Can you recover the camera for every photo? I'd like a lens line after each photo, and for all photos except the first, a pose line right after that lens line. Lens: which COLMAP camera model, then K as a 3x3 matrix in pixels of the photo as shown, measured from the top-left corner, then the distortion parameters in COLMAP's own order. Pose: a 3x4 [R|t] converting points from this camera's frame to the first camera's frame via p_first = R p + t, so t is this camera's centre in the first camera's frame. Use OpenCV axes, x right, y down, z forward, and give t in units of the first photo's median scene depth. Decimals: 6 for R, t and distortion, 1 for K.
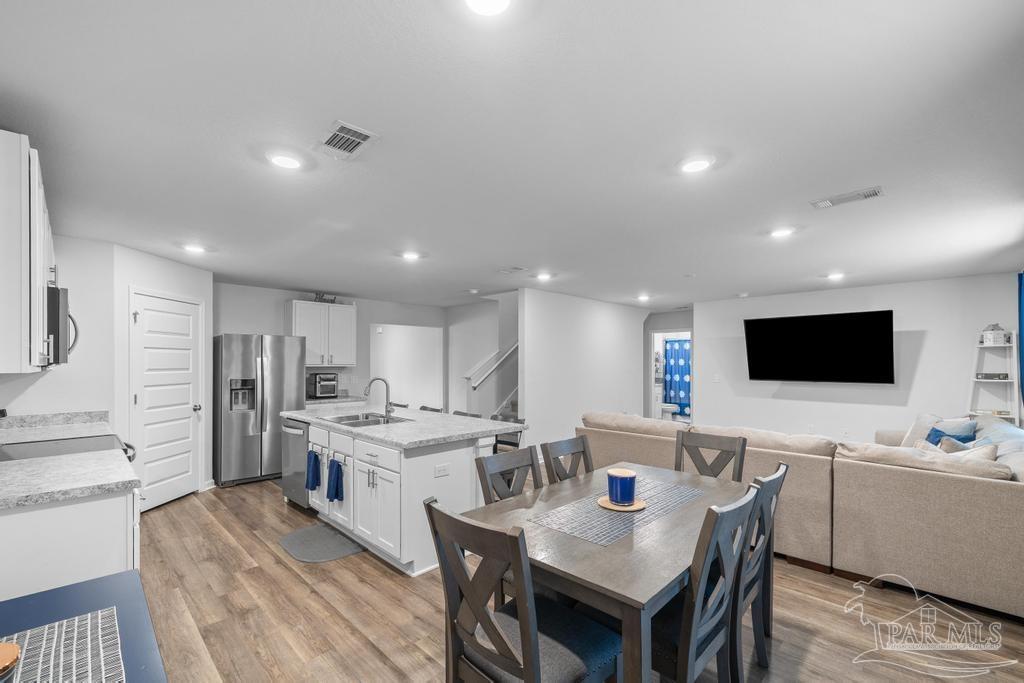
lens RADIAL K [[431.5, 0, 506.1], [0, 431.5, 359.9], [0, 0, 1]] dist [0.001324, -0.000750]
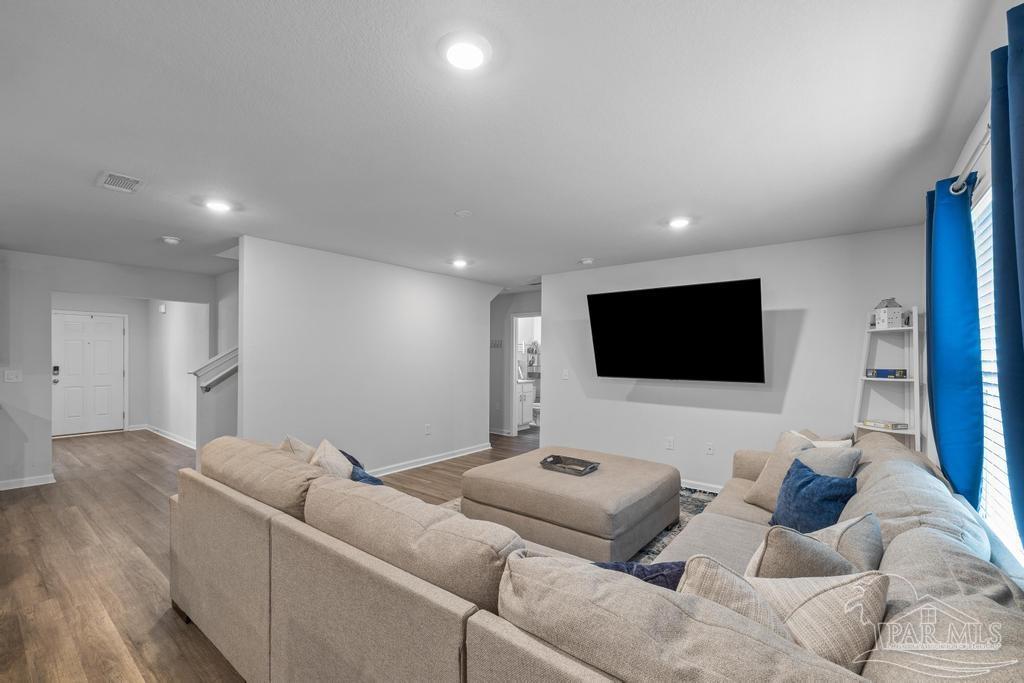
lens RADIAL K [[431.5, 0, 506.6], [0, 431.5, 355.0], [0, 0, 1]] dist [0.001324, -0.000750]
pose [[0.993297, 0.005047, 0.115479, 0.348809], [-0.005615, 0.999974, 0.004589, 0.006704], [-0.115453, -0.005207, 0.993299, 0.302153]]
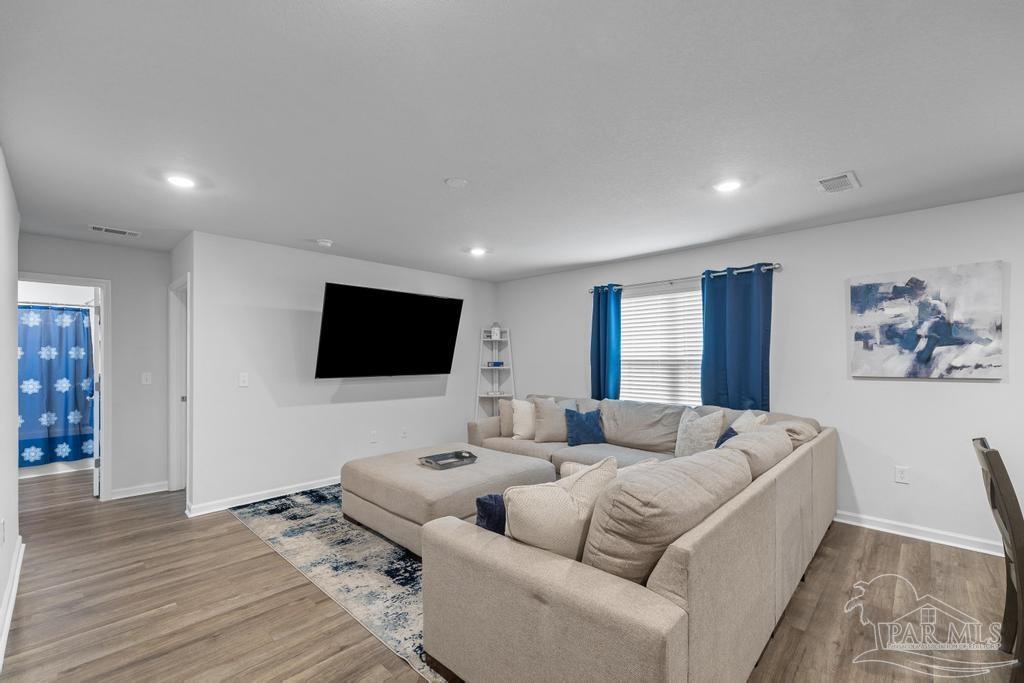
lens RADIAL K [[431.5, 0, 509.0], [0, 431.5, 358.3], [0, 0, 1]] dist [0.001324, -0.000750]
pose [[-0.028503, 0.002197, 0.999591, -0.090477], [-0.002887, 0.999993, -0.002280, 0.018278], [-0.999590, -0.002951, -0.028497, 0.792600]]
